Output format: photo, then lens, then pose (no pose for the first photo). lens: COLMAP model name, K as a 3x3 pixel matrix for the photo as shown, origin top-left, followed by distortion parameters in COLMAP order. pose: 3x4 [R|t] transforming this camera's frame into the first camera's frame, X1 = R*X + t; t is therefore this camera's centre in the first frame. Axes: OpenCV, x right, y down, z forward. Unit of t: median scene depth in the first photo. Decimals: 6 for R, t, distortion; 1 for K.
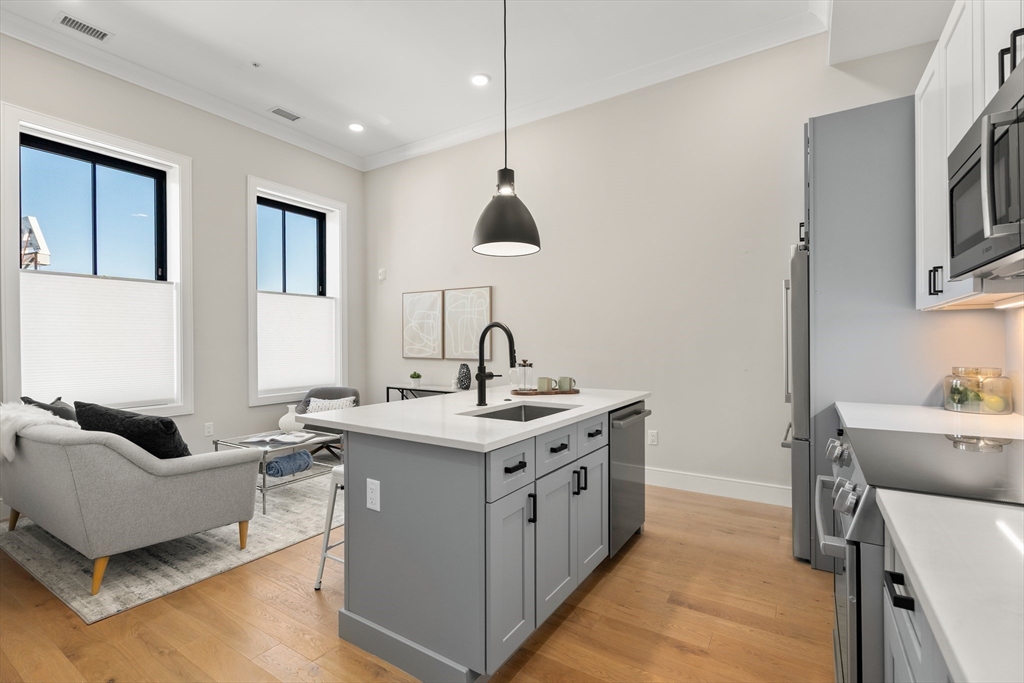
lens RADIAL K [[470.5, 0, 507.7], [0, 470.5, 339.6], [0, 0, 1]] dist [-0.000650, 0.002776]
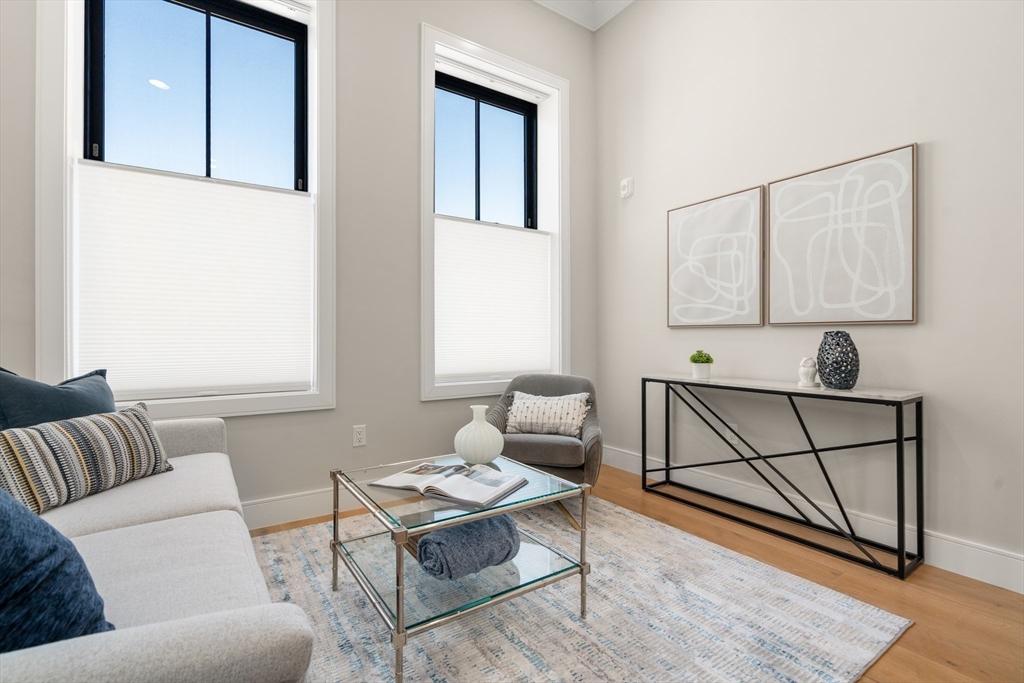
lens RADIAL K [[470.5, 0, 516.8], [0, 470.5, 337.3], [0, 0, 1]] dist [-0.000650, 0.002776]
pose [[0.924358, 0.005024, -0.381494, -0.193785], [-0.003421, 0.999982, 0.004880, 0.054028], [0.381512, -0.003206, 0.924358, 0.461408]]
